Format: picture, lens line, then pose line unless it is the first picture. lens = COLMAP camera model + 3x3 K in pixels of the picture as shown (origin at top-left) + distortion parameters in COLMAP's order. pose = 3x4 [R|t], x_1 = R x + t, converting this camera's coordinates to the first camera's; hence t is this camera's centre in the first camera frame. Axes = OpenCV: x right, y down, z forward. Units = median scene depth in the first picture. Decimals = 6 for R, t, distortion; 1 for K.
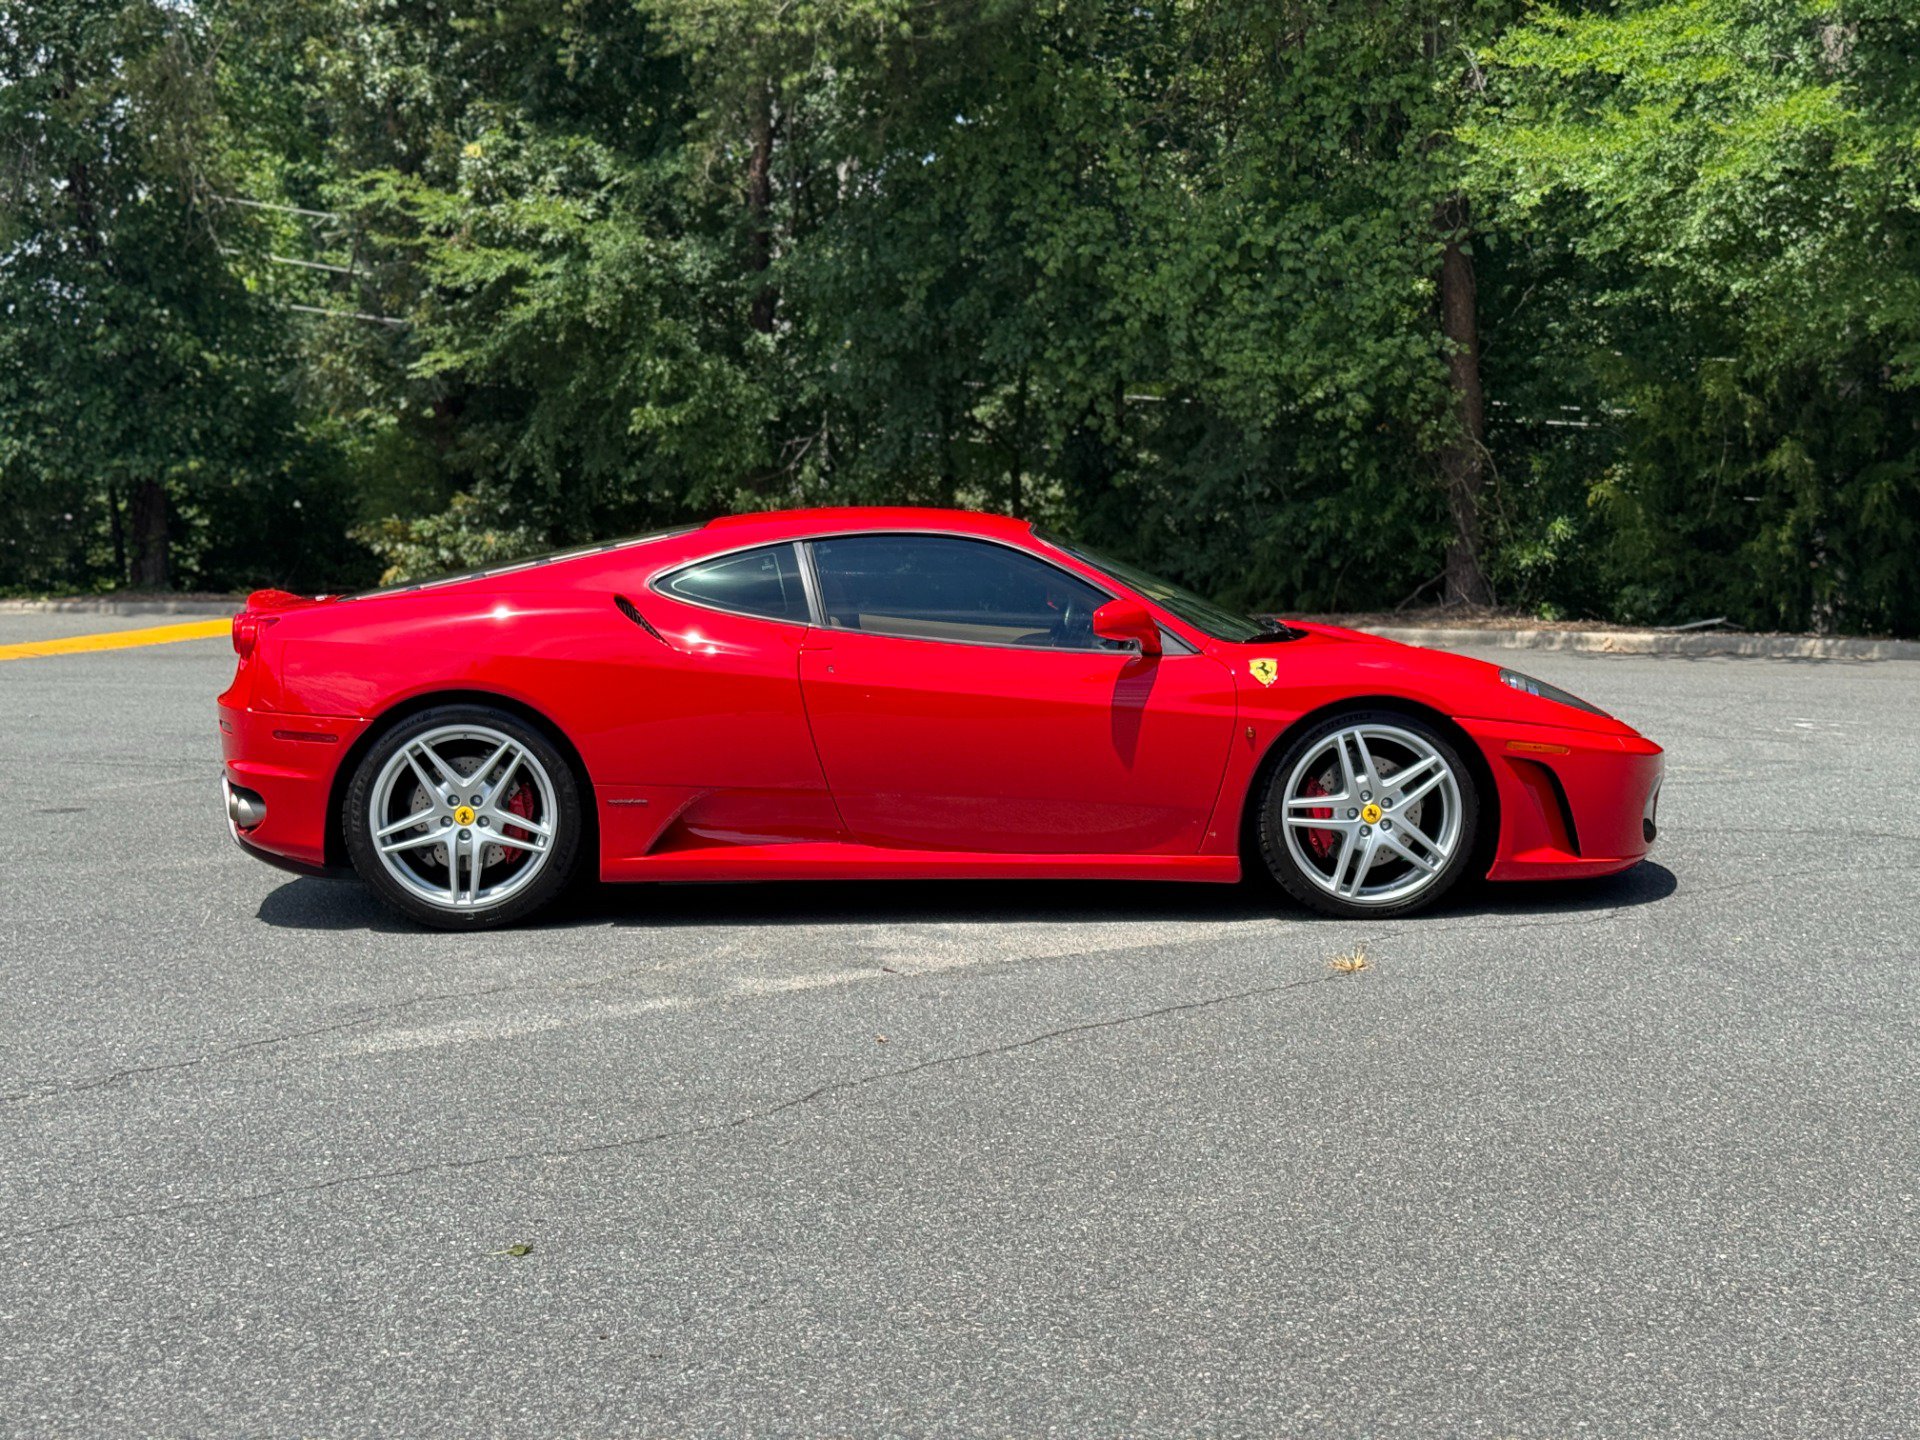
lens RADIAL K [[2718.7, 0, 956.0], [0, 2718.7, 773.0], [0, 0, 1]] dist [0.105484, 0.008360]
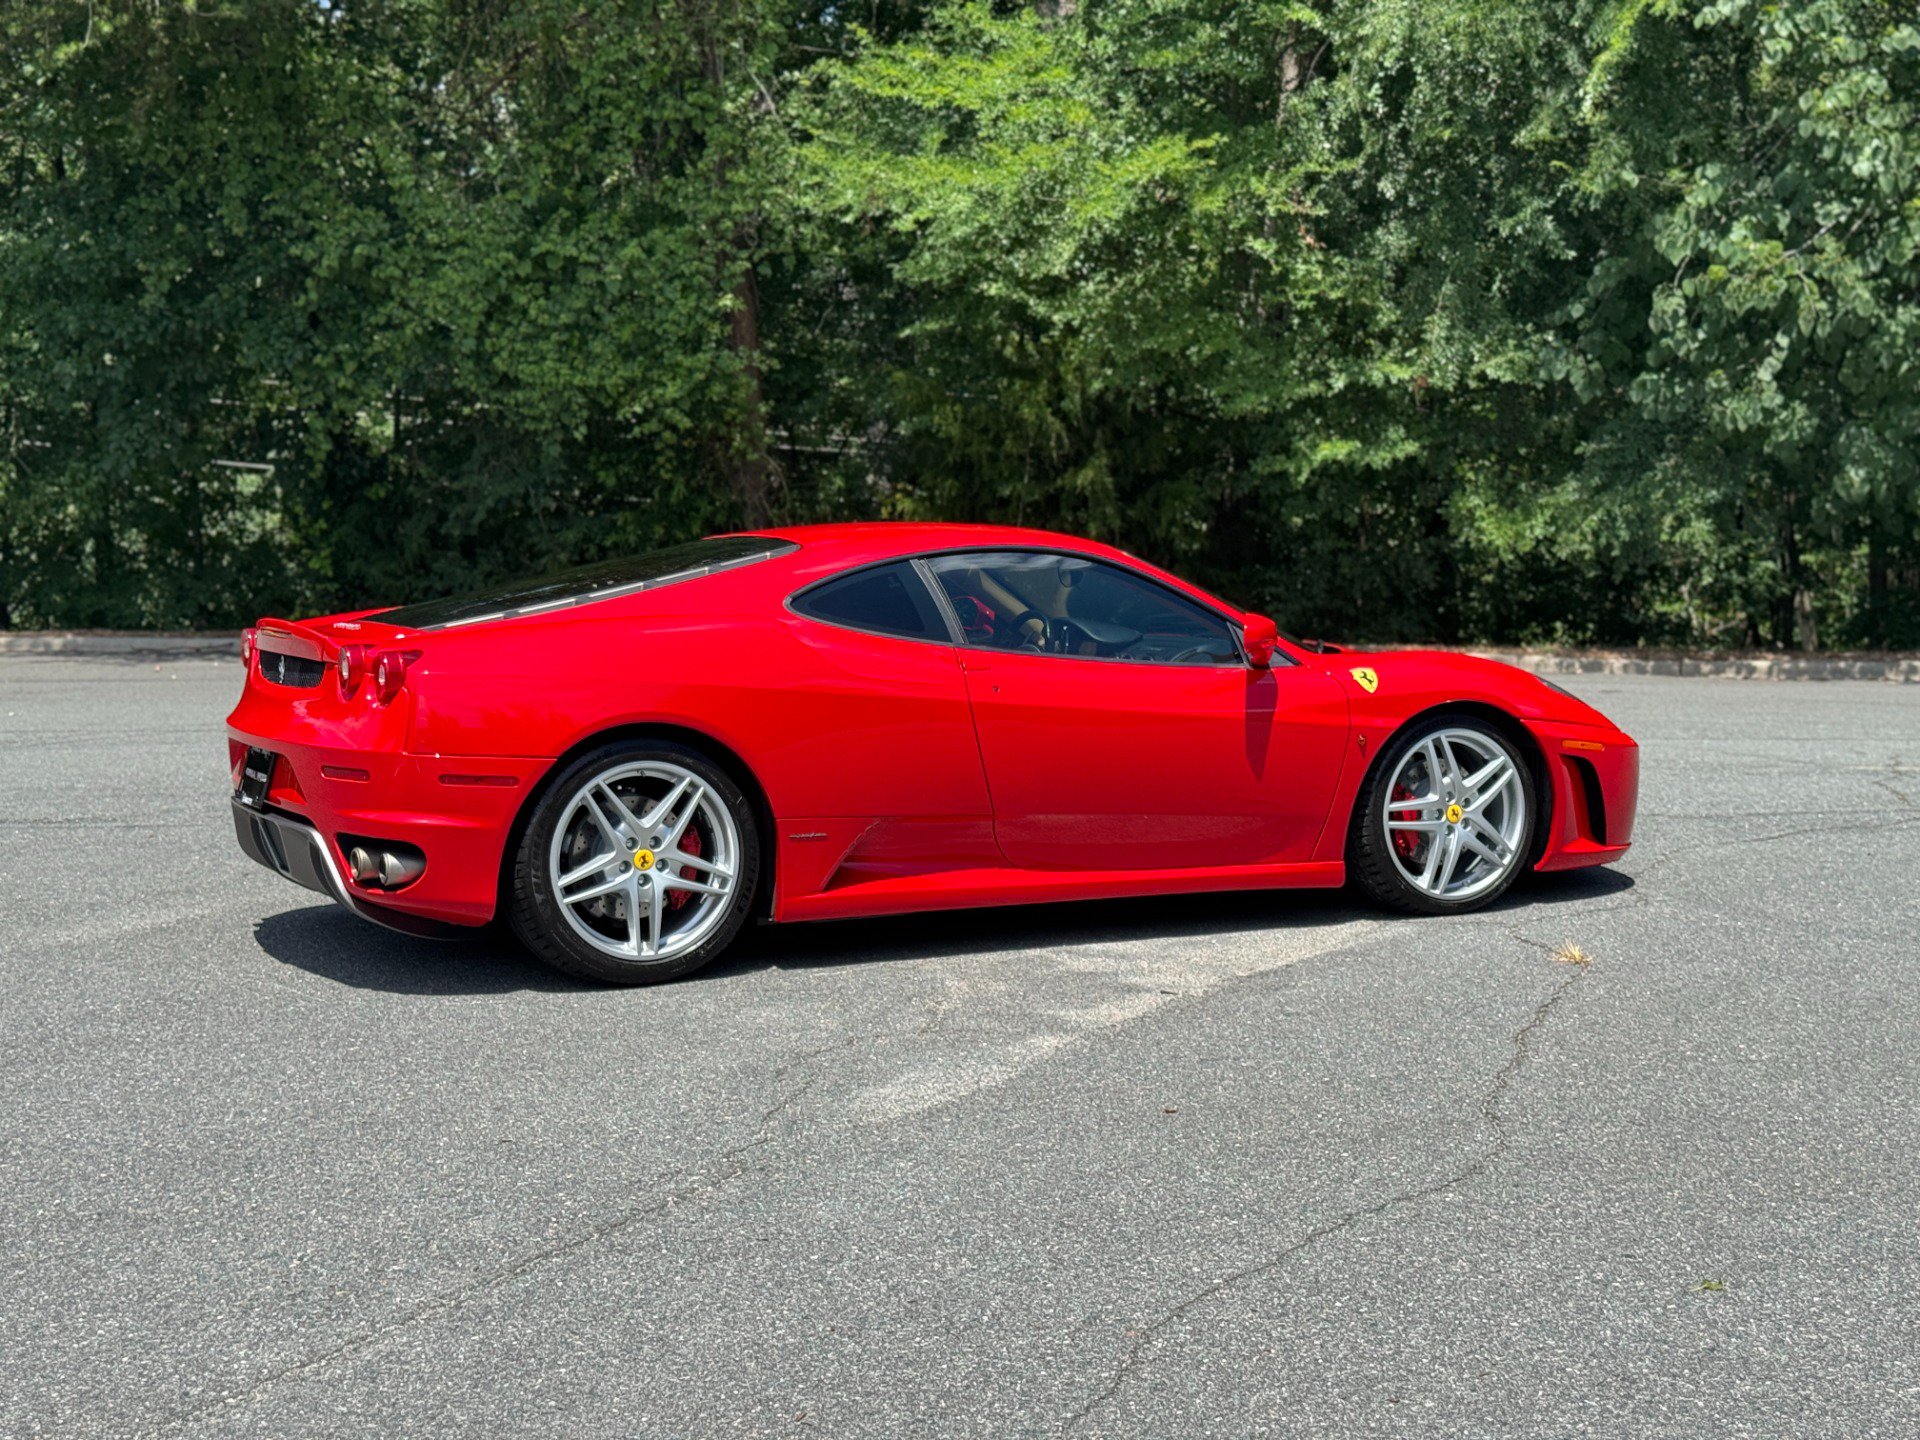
lens RADIAL K [[2718.7, 0, 956.0], [0, 2718.7, 773.0], [0, 0, 1]] dist [0.105484, 0.008360]
pose [[0.918679, -0.033989, 0.393540, -0.182373], [0.036243, 0.999342, 0.001705, -0.004009], [-0.393339, 0.012697, 0.919306, 0.049938]]
